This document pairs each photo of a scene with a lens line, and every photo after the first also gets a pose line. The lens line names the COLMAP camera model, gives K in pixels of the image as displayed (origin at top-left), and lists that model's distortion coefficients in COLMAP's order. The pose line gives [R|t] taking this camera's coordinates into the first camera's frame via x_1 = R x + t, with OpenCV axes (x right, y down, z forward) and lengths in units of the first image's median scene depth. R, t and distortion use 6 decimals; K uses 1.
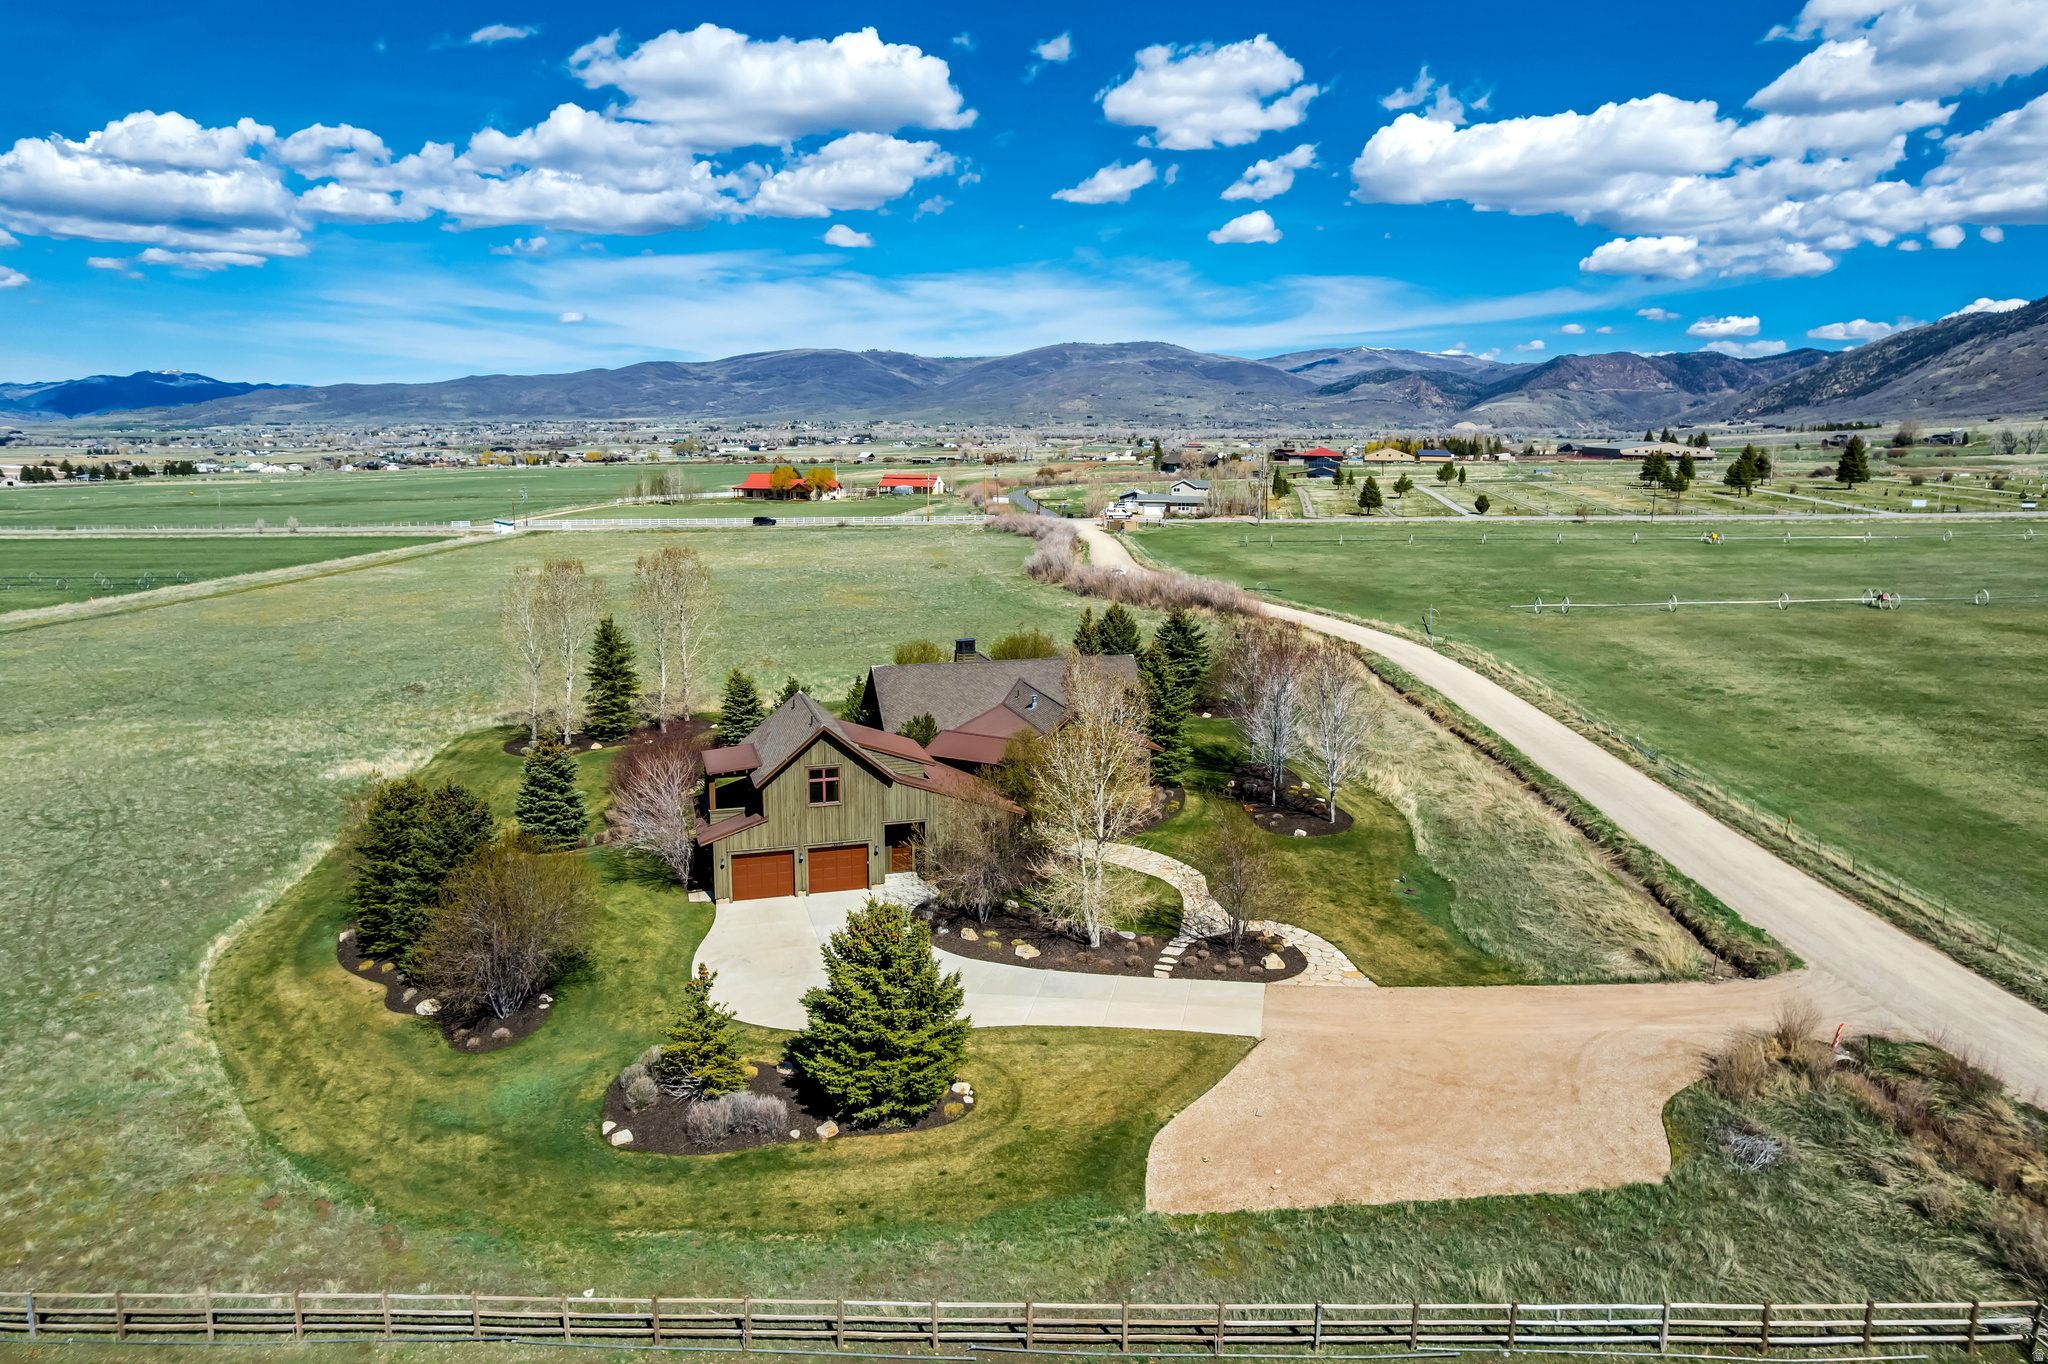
lens RADIAL K [[1319.4, 0, 1032.0], [0, 1319.4, 665.3], [0, 0, 1]] dist [-0.079653, 0.073022]
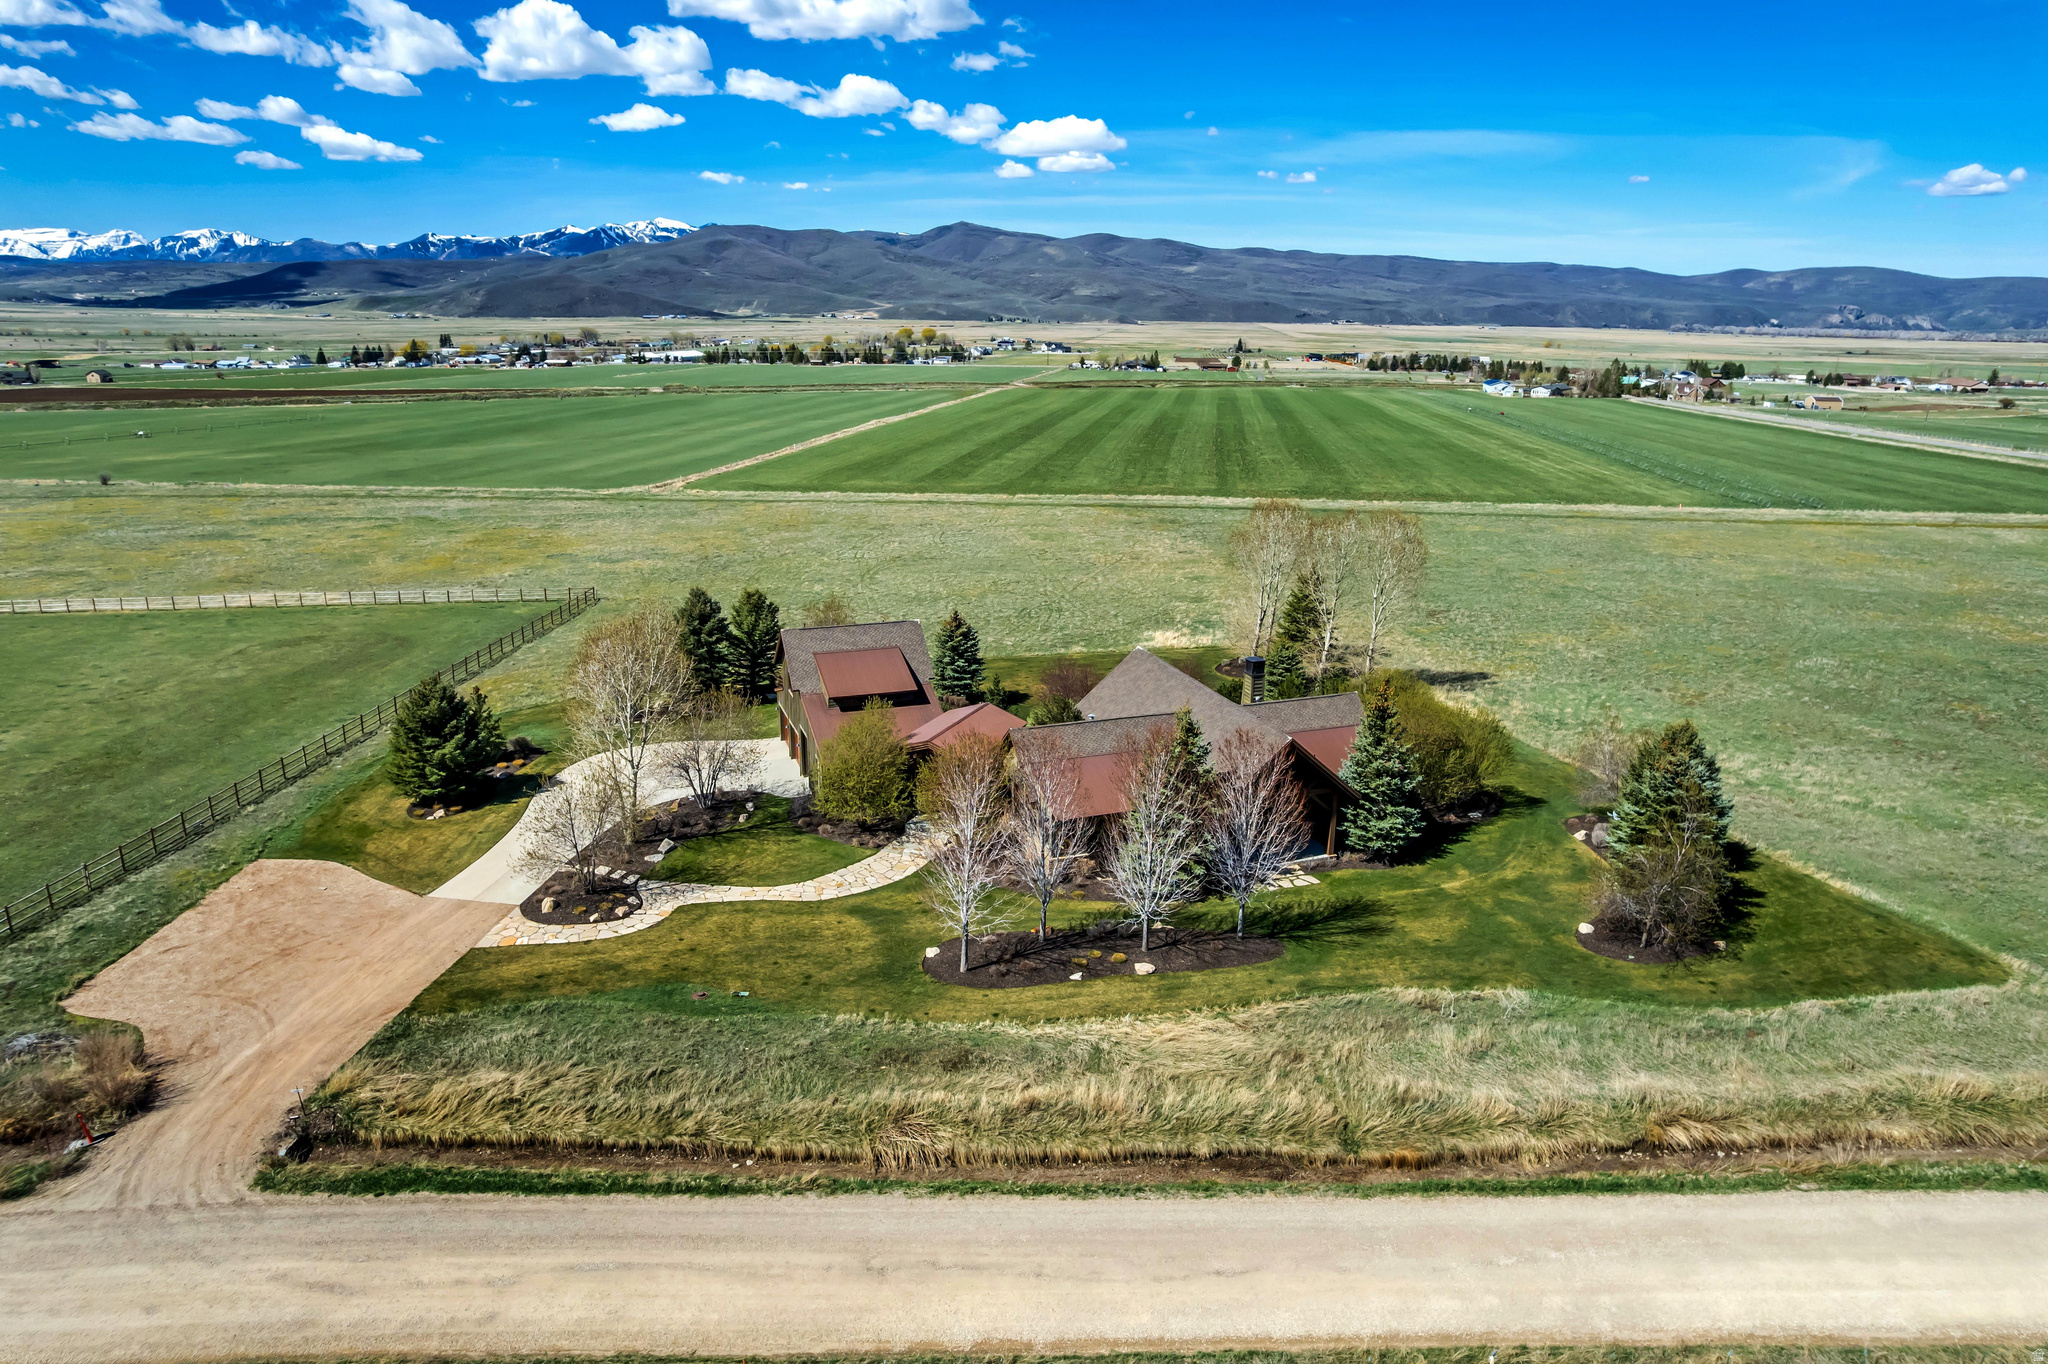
lens RADIAL K [[1319.4, 0, 1028.6], [0, 1319.4, 672.1], [0, 0, 1]] dist [-0.079653, 0.073022]
pose [[0.047054, 0.270222, -0.961648, 0.221520], [-0.193405, 0.946961, 0.256632, -0.058683], [0.979990, 0.173911, 0.096821, 0.230322]]
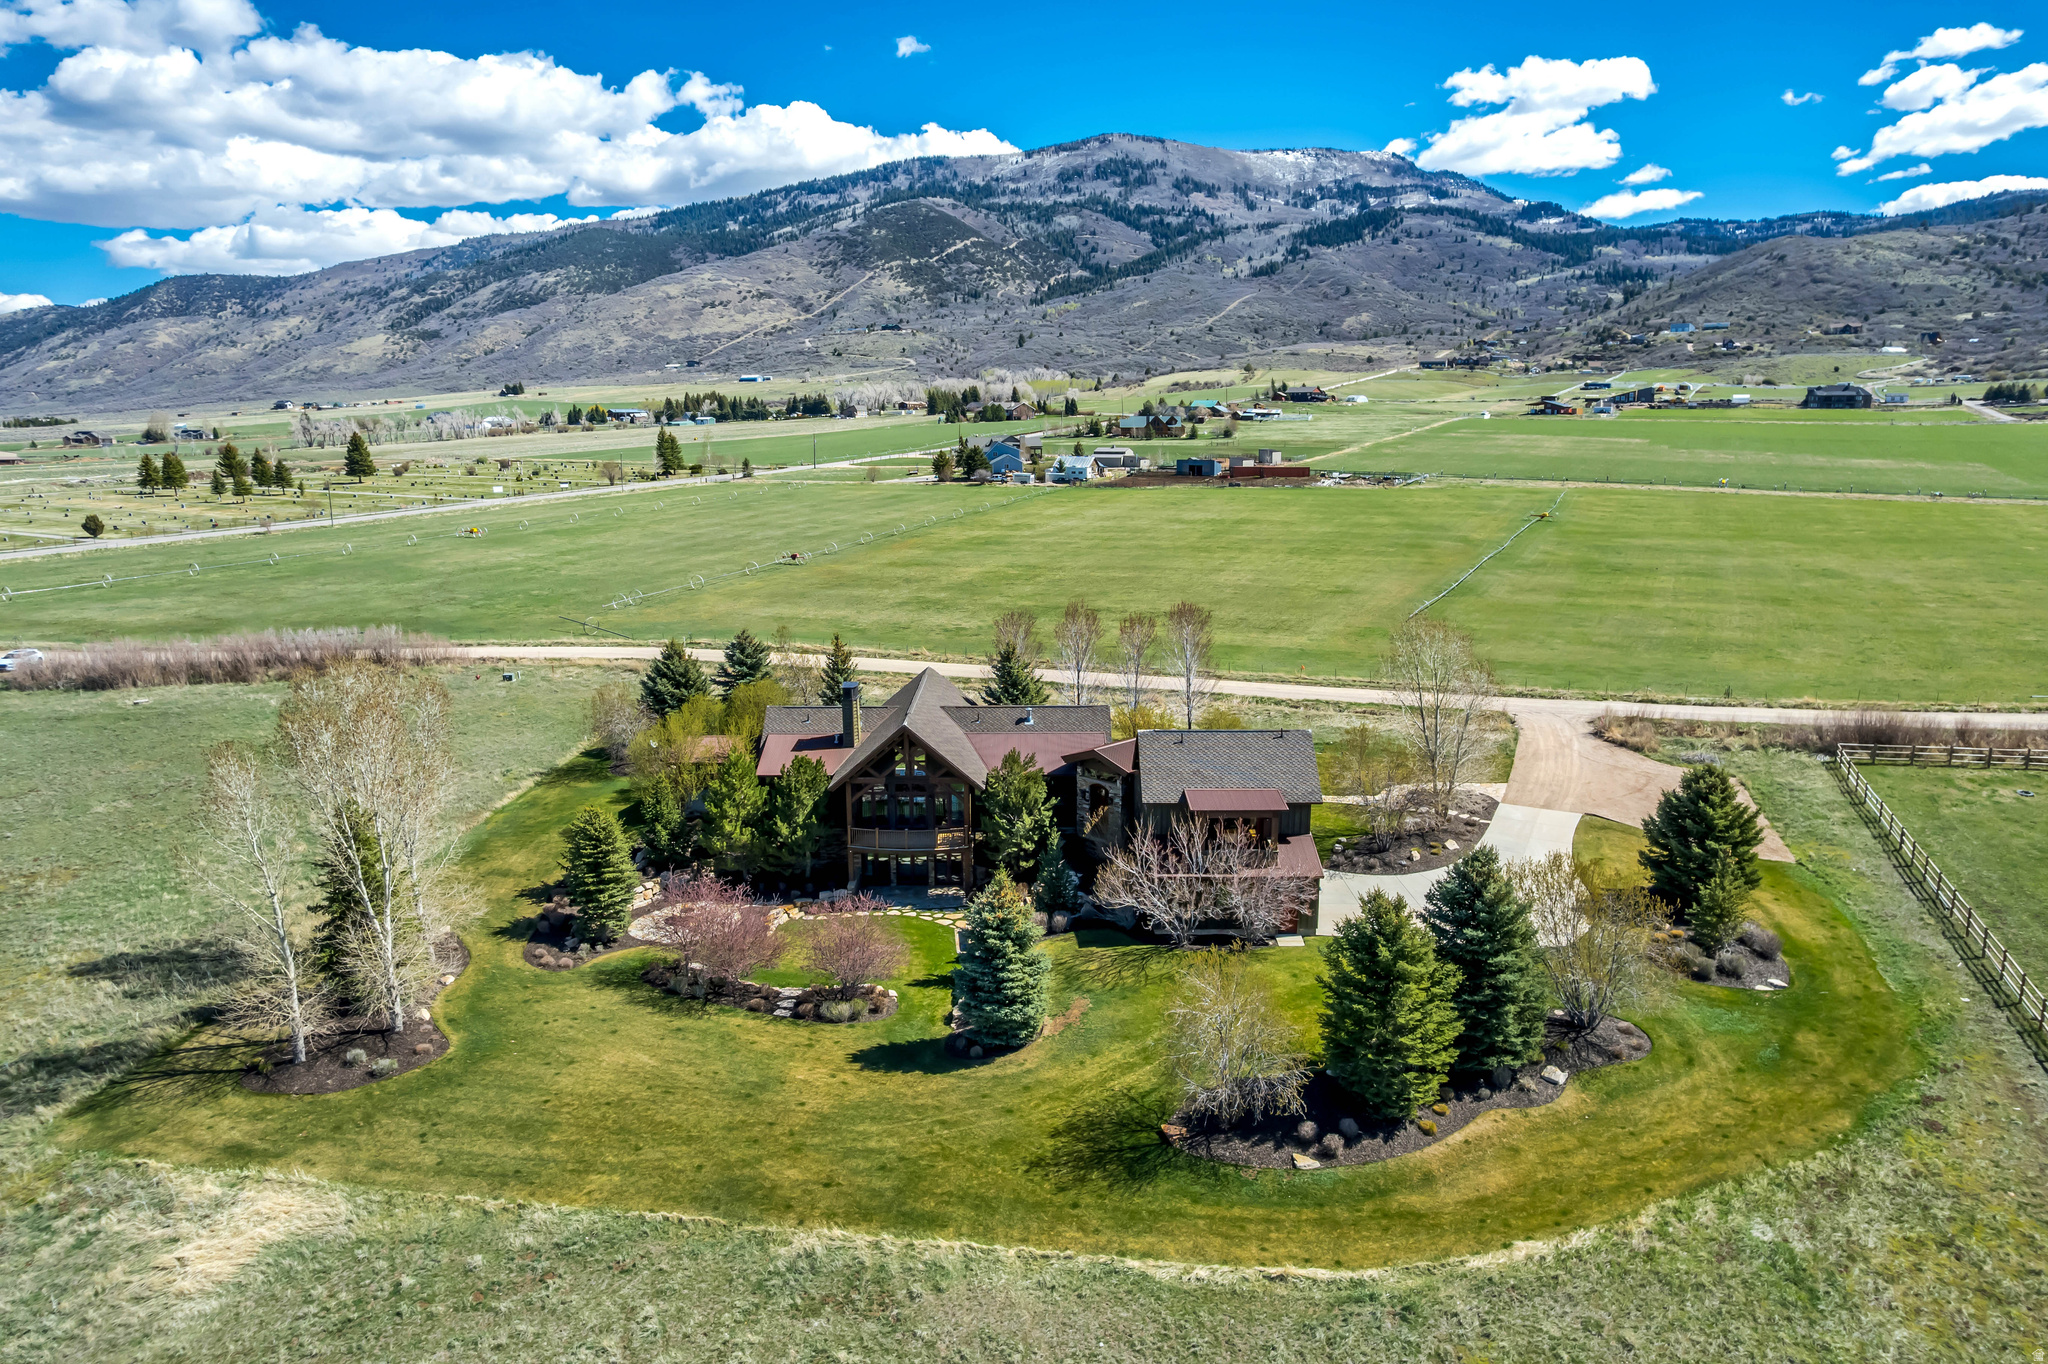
lens RADIAL K [[1319.4, 0, 1033.1], [0, 1319.4, 669.2], [0, 0, 1]] dist [-0.079653, 0.073022]
pose [[0.301114, -0.184136, 0.935641, -0.244547], [0.177598, 0.974842, 0.134696, -0.036959], [-0.936904, 0.125609, 0.326240, 0.177319]]
